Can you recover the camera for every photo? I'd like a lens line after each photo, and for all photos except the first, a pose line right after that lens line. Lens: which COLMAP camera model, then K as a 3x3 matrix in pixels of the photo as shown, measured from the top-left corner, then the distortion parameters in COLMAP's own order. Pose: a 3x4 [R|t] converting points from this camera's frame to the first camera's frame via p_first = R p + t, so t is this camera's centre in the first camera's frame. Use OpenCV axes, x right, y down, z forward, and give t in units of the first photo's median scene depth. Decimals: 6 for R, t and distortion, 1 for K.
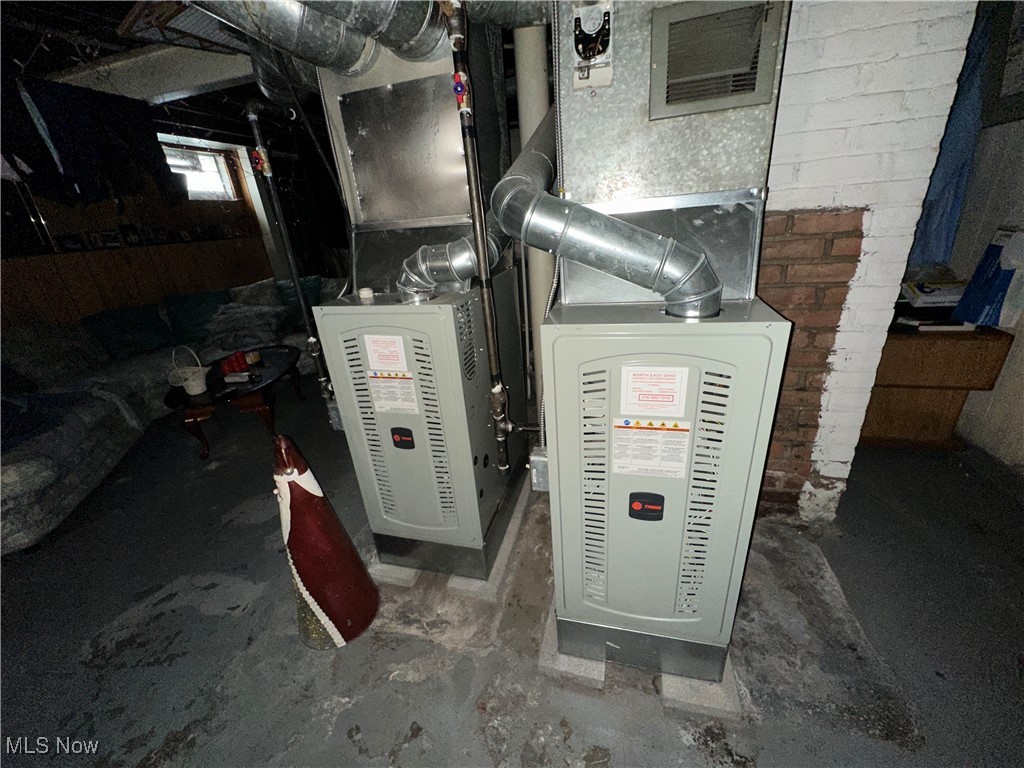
lens RADIAL K [[406.0, 0, 512.2], [0, 406.0, 386.1], [0, 0, 1]] dist [0.000837, 0.000083]
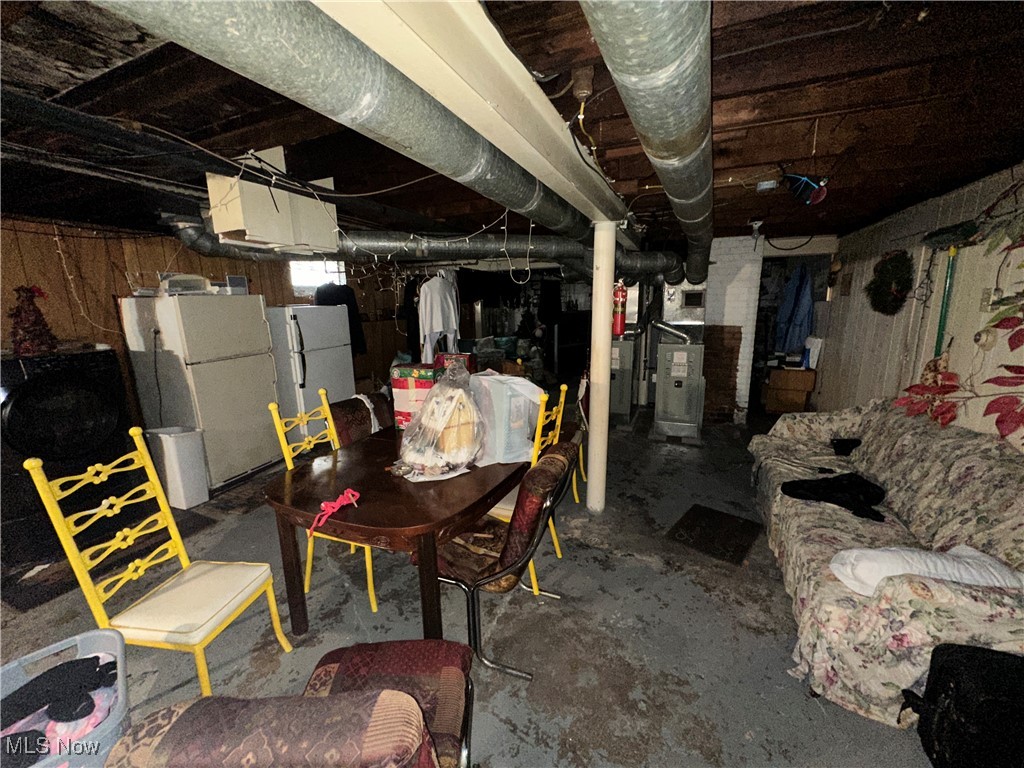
lens RADIAL K [[406.0, 0, 511.9], [0, 406.0, 379.7], [0, 0, 1]] dist [0.000837, 0.000083]
pose [[0.989552, 0.082624, -0.118151, -0.705631], [-0.103112, 0.978352, -0.179430, 0.874148], [0.100768, 0.189738, 0.976650, -2.599804]]
